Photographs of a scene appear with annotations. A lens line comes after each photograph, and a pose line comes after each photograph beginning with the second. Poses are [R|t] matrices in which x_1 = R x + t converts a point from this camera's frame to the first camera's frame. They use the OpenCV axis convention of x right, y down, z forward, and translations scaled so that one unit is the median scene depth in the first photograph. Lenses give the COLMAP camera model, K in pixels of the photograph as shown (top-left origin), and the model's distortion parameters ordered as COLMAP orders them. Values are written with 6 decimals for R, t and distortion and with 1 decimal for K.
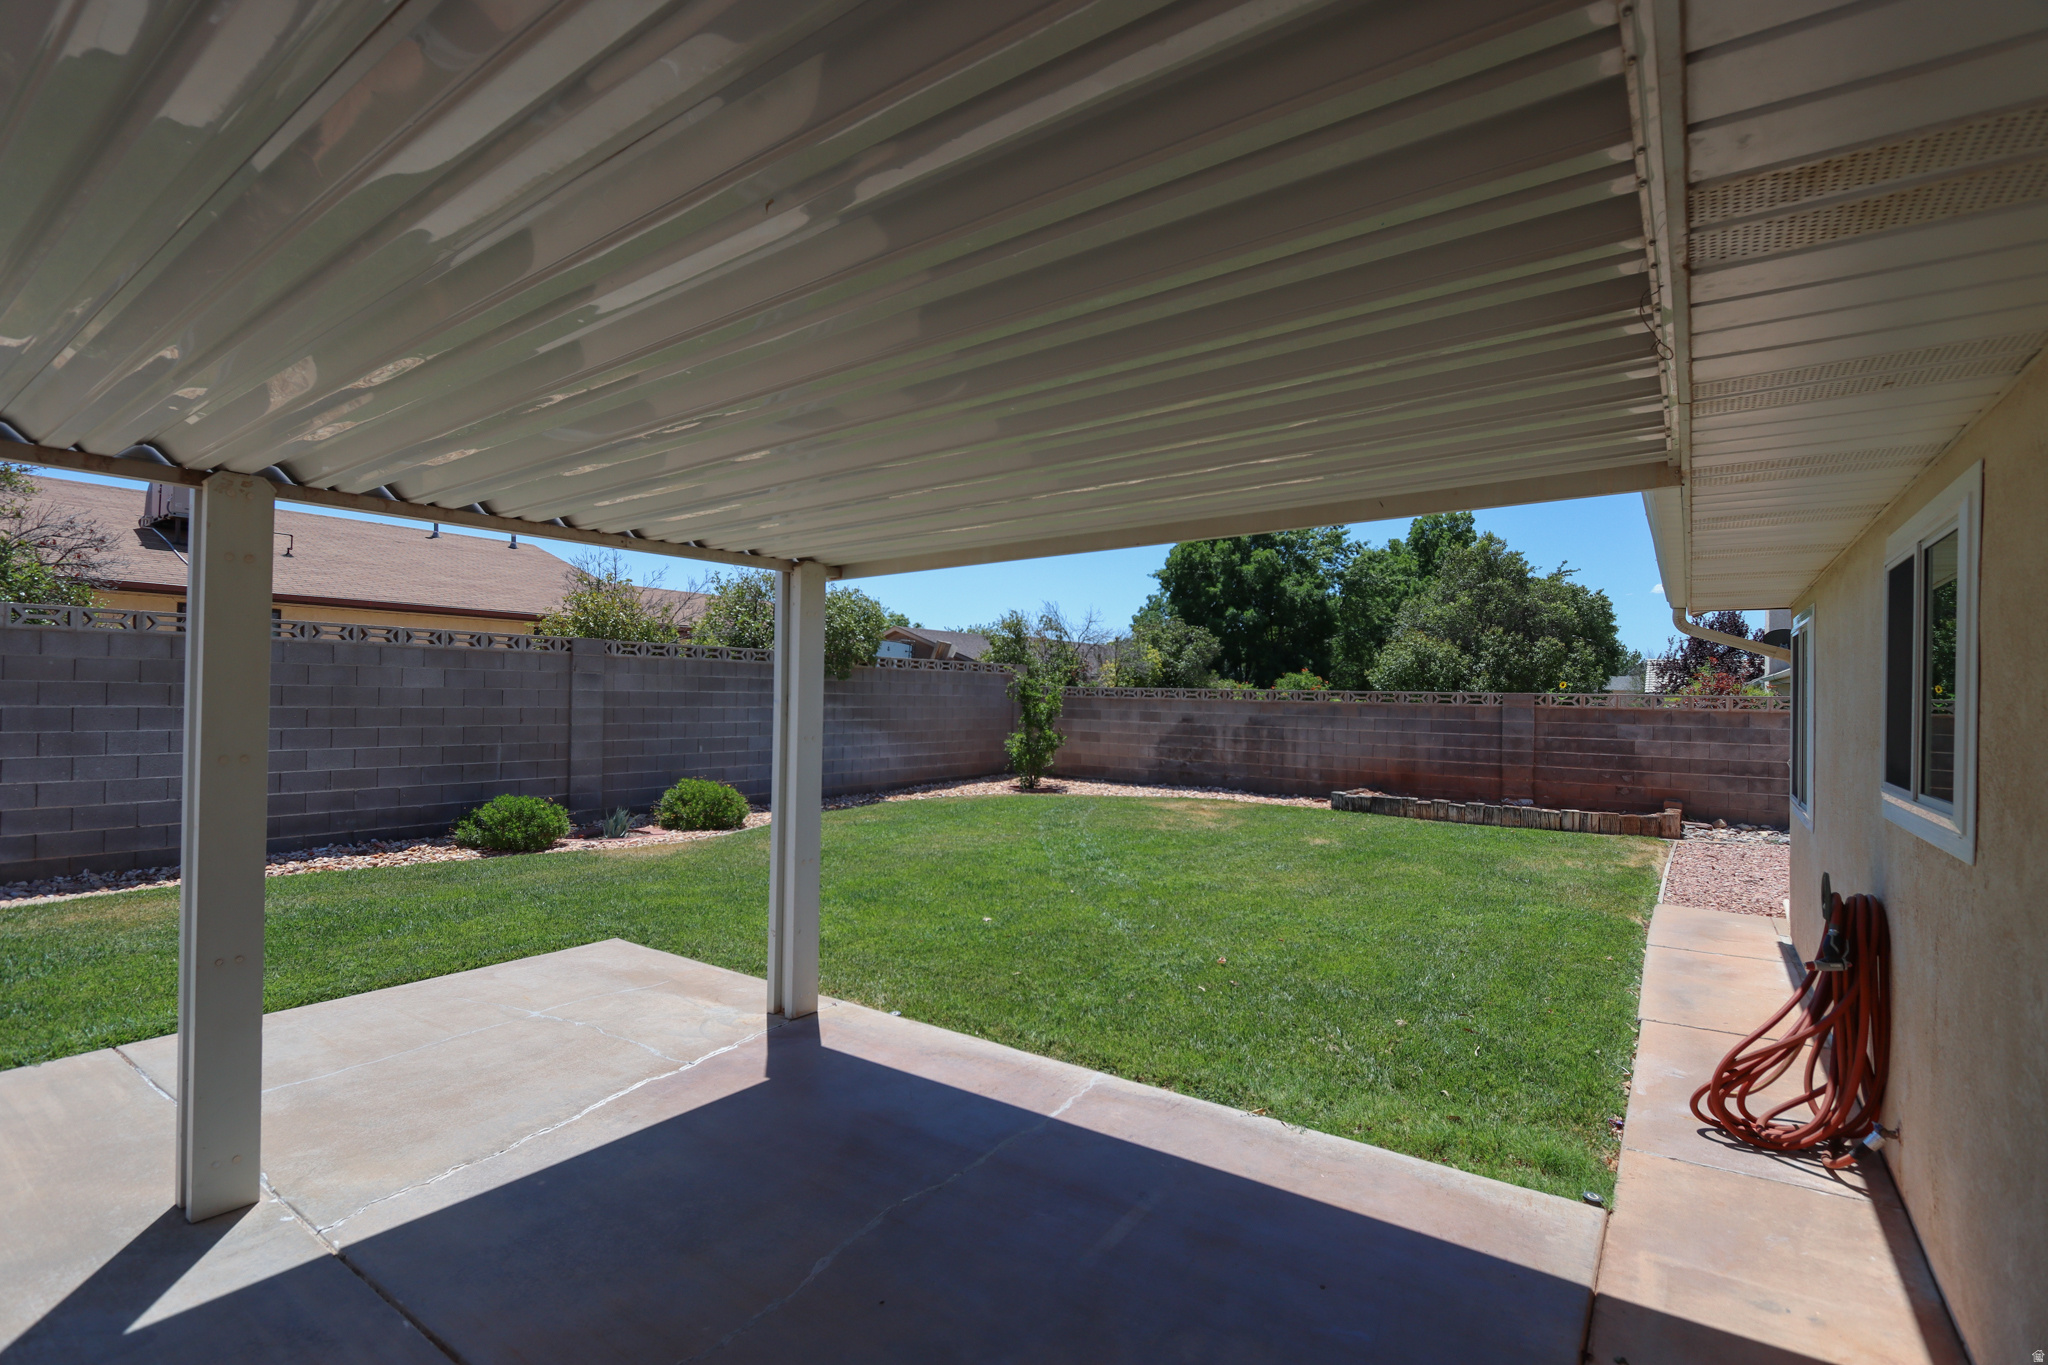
lens RADIAL K [[948.1, 0, 1015.8], [0, 948.1, 691.9], [0, 0, 1]] dist [-0.016470, 0.003516]
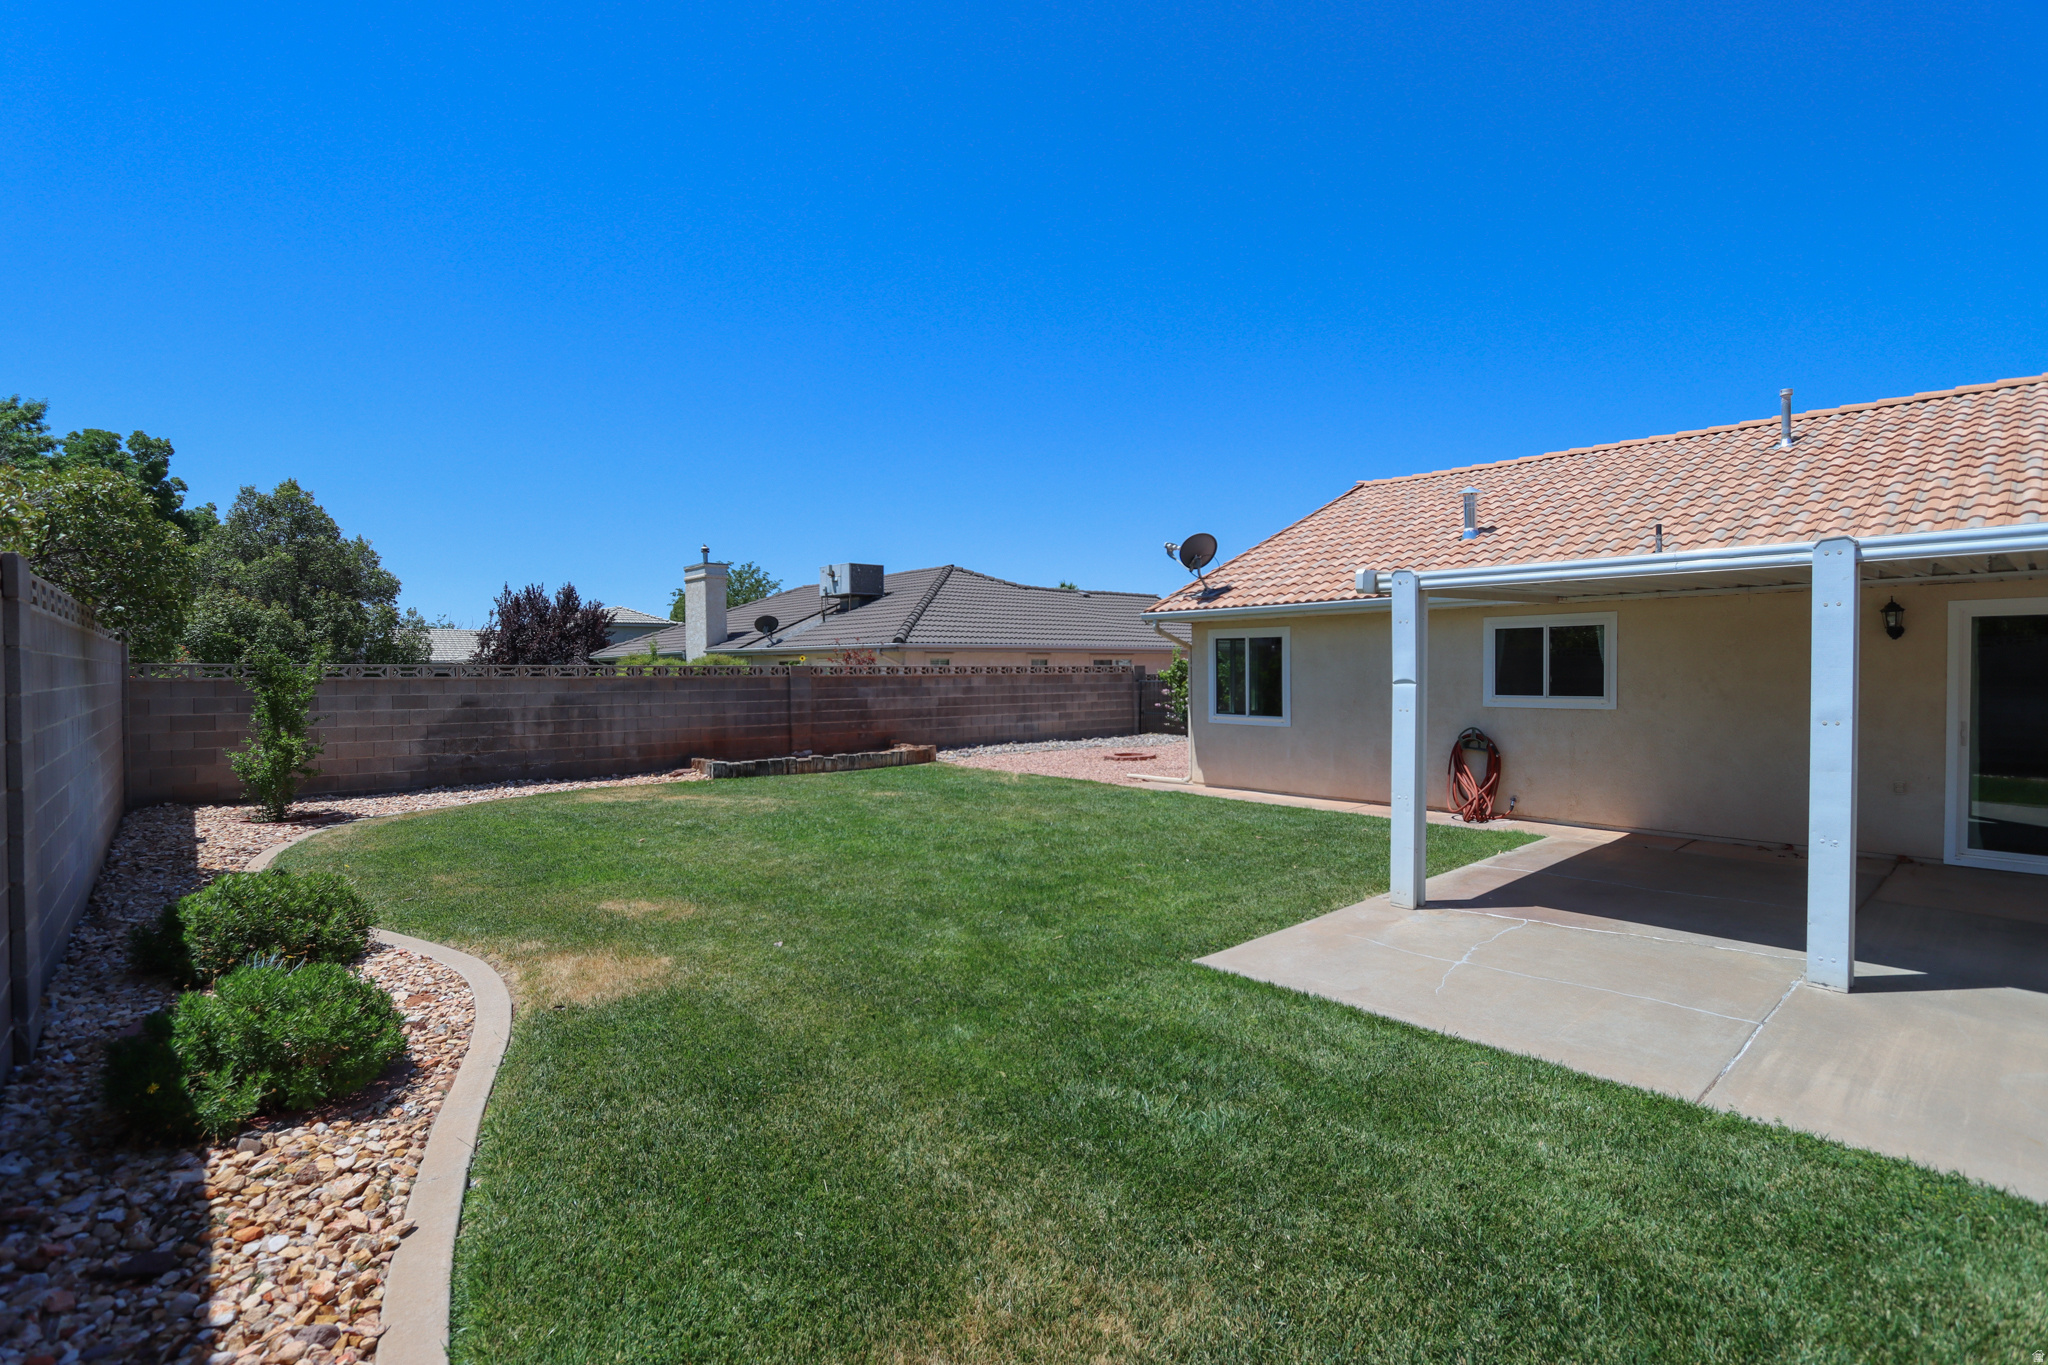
lens RADIAL K [[948.1, 0, 1015.1], [0, 948.1, 687.8], [0, 0, 1]] dist [-0.016470, 0.003516]
pose [[0.229165, -0.036773, 0.972693, -0.563198], [0.005866, 0.999320, 0.036398, -0.011782], [-0.973370, -0.002636, 0.229225, 0.409969]]
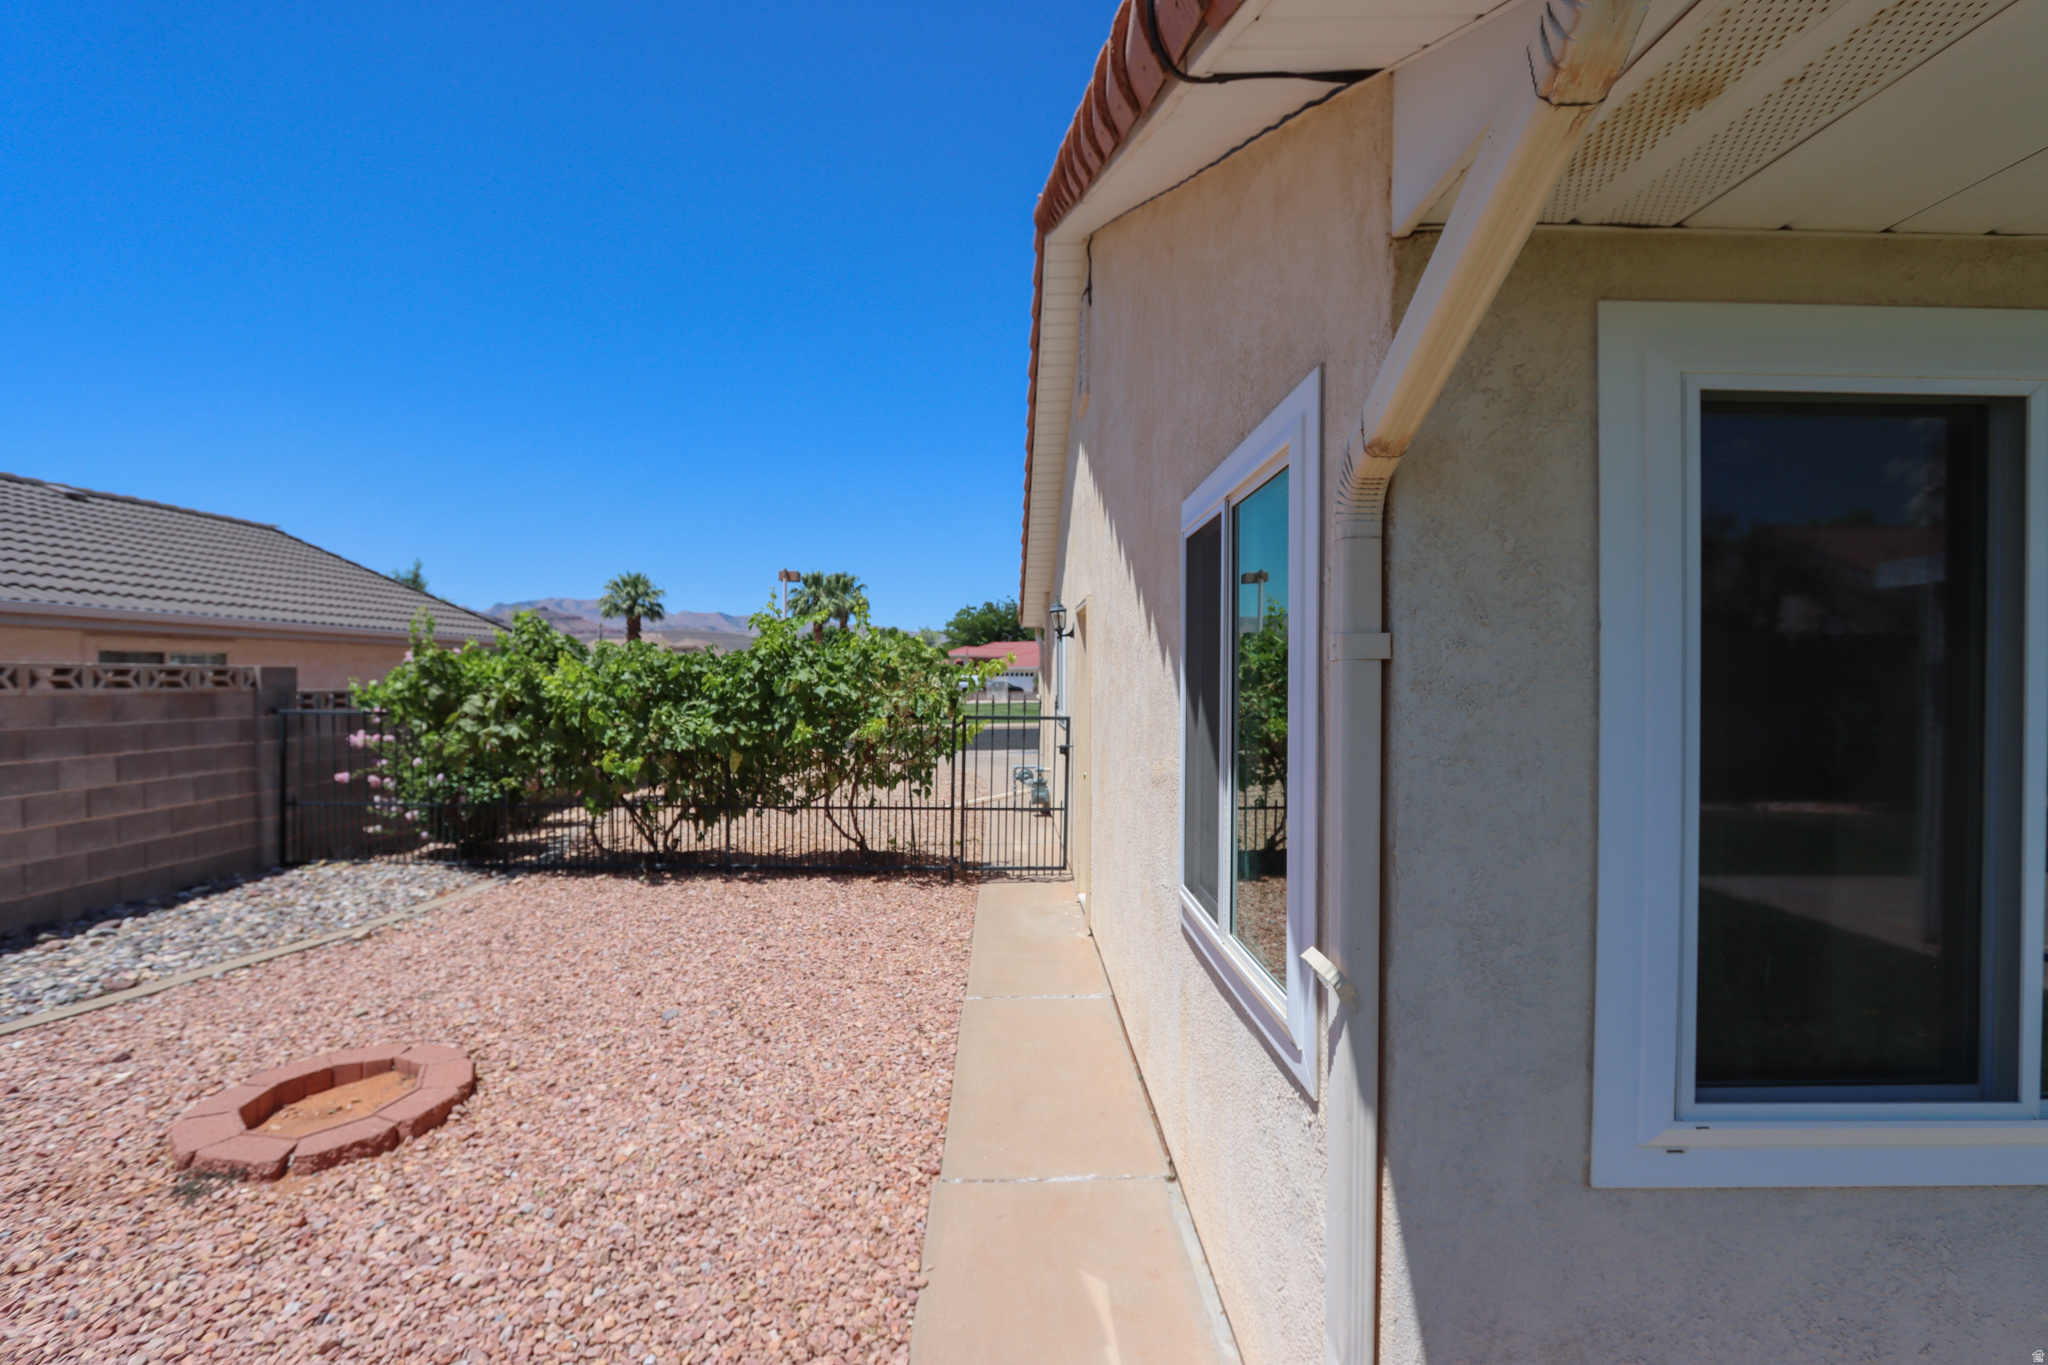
lens RADIAL K [[948.1, 0, 1013.8], [0, 948.1, 683.6], [0, 0, 1]] dist [-0.016470, 0.003516]
pose [[-0.584349, -0.021662, 0.811213, 0.282277], [-0.014462, 0.999763, 0.016279, 0.003426], [-0.811373, -0.002219, -0.584524, 0.535506]]
